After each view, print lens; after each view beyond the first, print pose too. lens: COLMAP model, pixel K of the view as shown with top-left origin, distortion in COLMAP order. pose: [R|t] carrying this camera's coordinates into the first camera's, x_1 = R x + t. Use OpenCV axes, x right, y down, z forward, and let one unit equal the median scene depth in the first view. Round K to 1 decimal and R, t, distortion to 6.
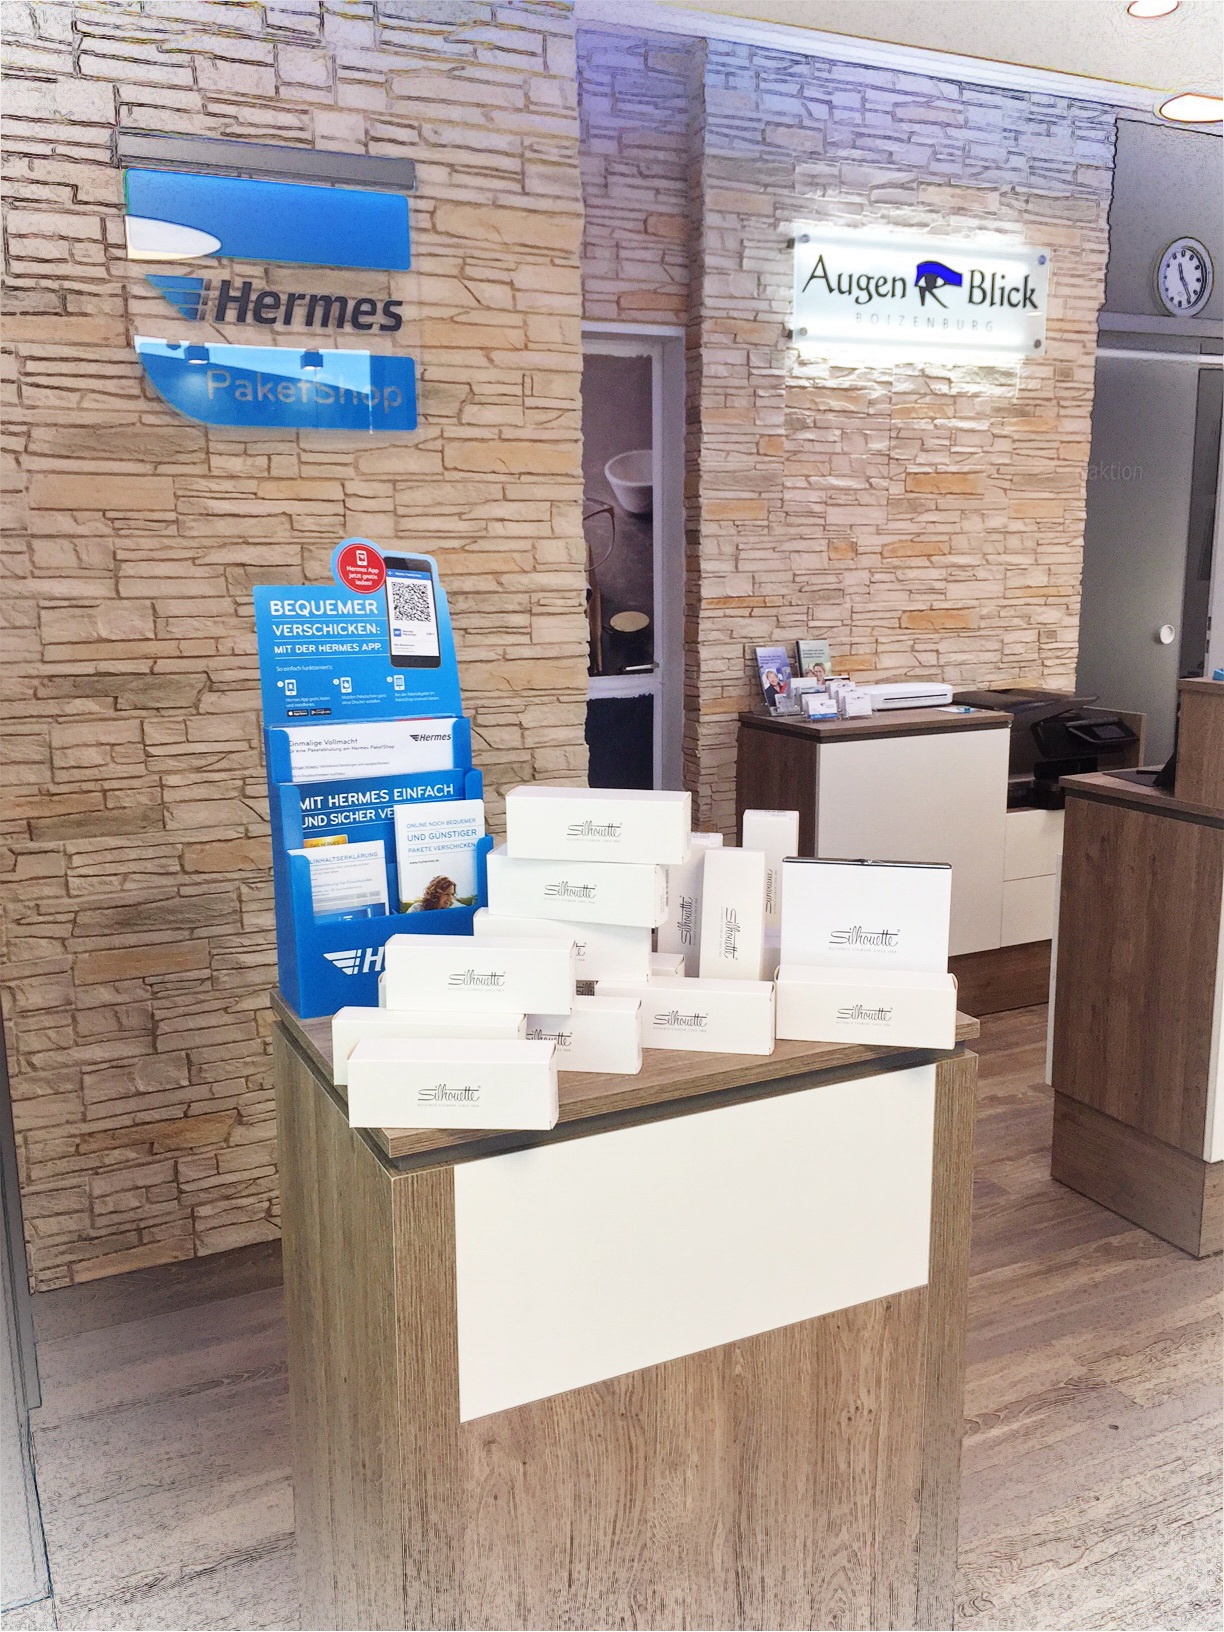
lens RADIAL K [[1403.6, 0, 612.0], [0, 1403.6, 816.0], [0, 0, 1]] dist [0.083656, -0.125116]
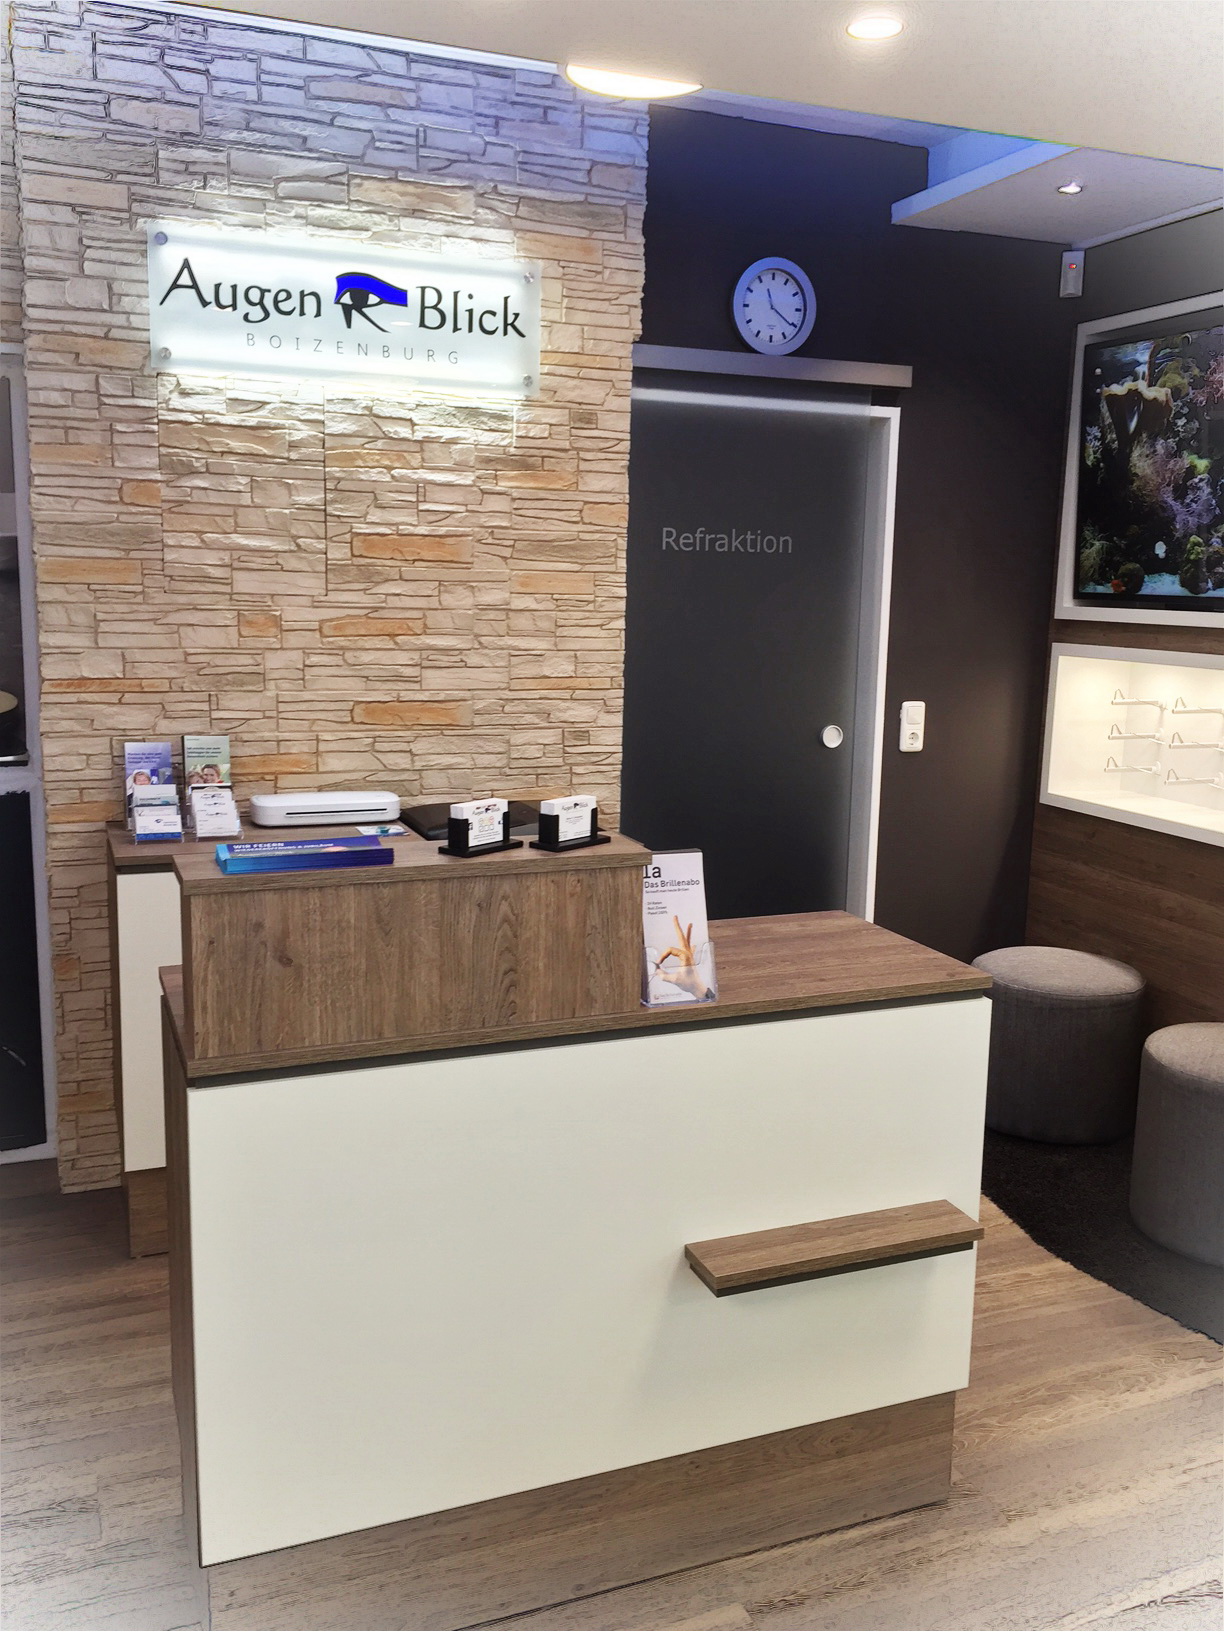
lens RADIAL K [[1403.6, 0, 612.0], [0, 1403.6, 816.0], [0, 0, 1]] dist [0.083656, -0.125116]
pose [[0.996476, 0.045498, -0.070465, 0.431180], [-0.047107, 0.998662, -0.021342, -0.072689], [0.069400, 0.024586, 0.997286, 0.214243]]
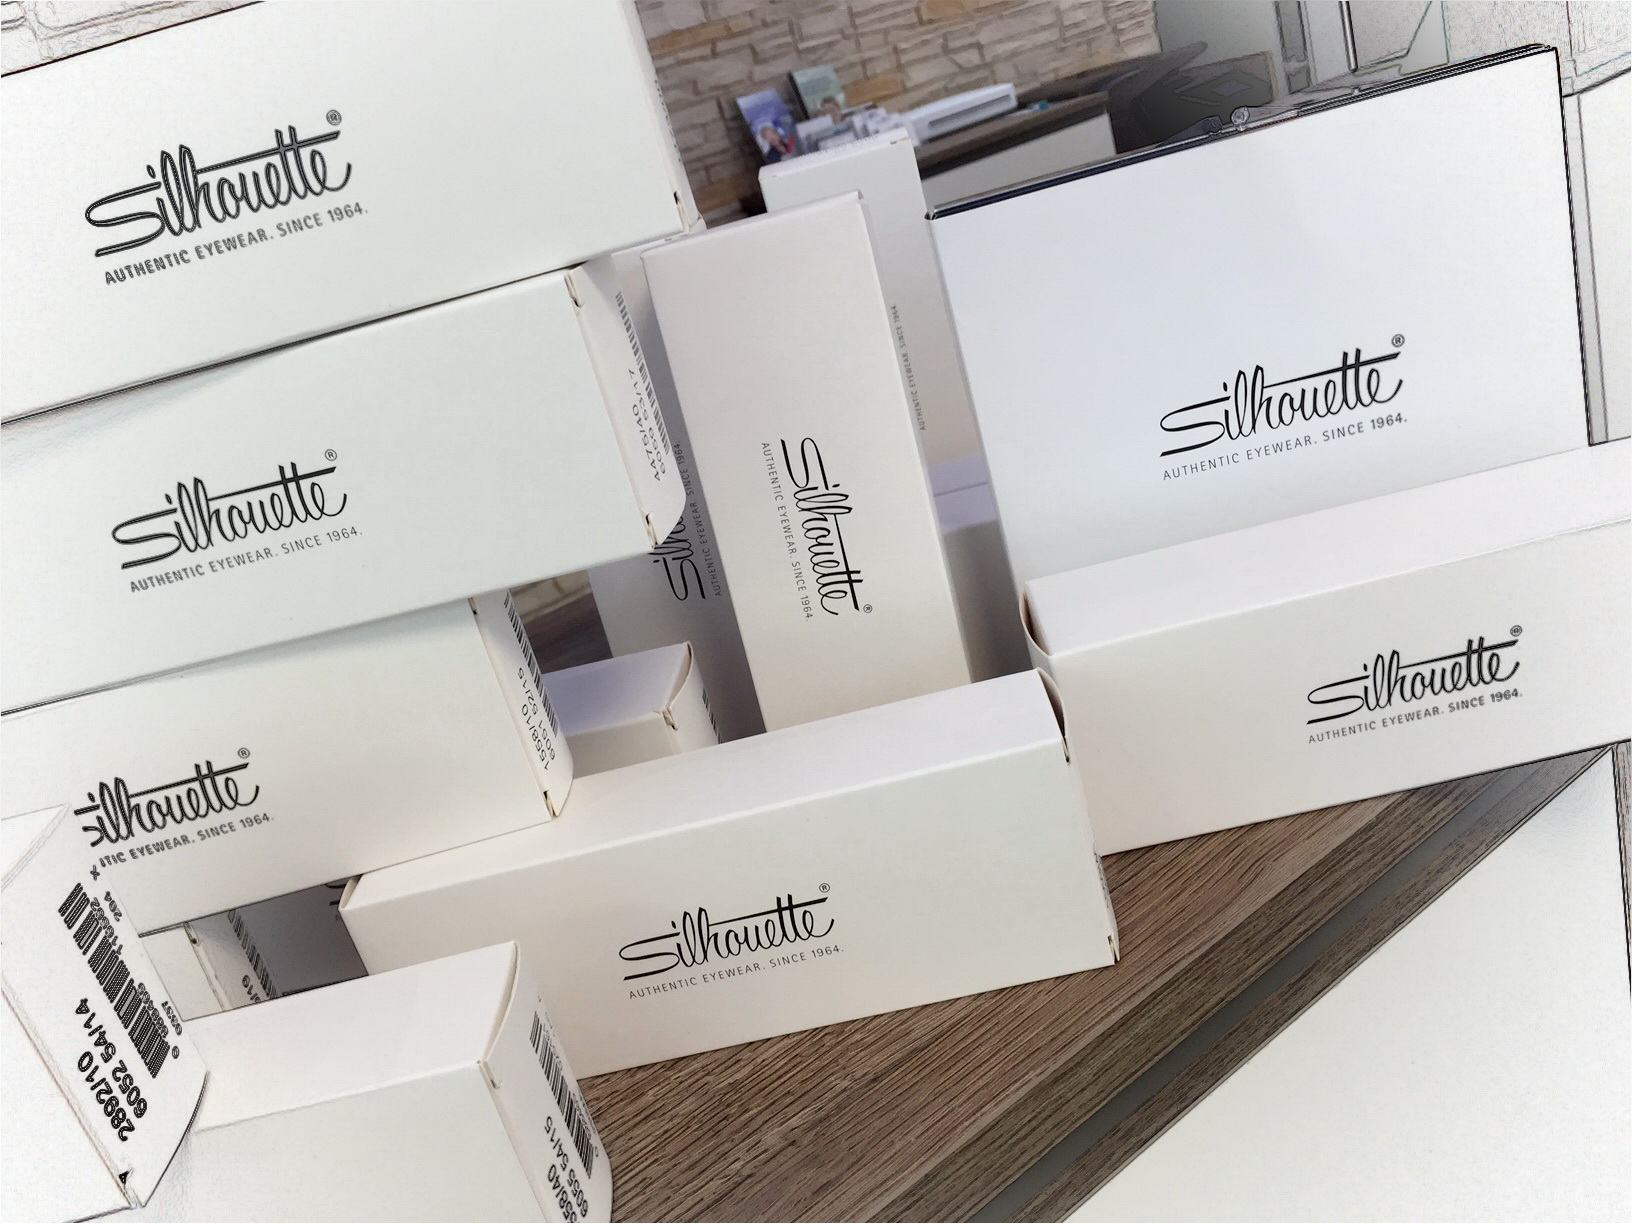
lens RADIAL K [[1403.6, 0, 816.0], [0, 1403.6, 612.0], [0, 0, 1]] dist [0.083656, -0.125116]
pose [[0.953045, -0.296893, 0.059664, 0.022830], [0.284552, 0.945382, 0.159009, 0.020203], [-0.103614, -0.134565, 0.985473, 0.267495]]
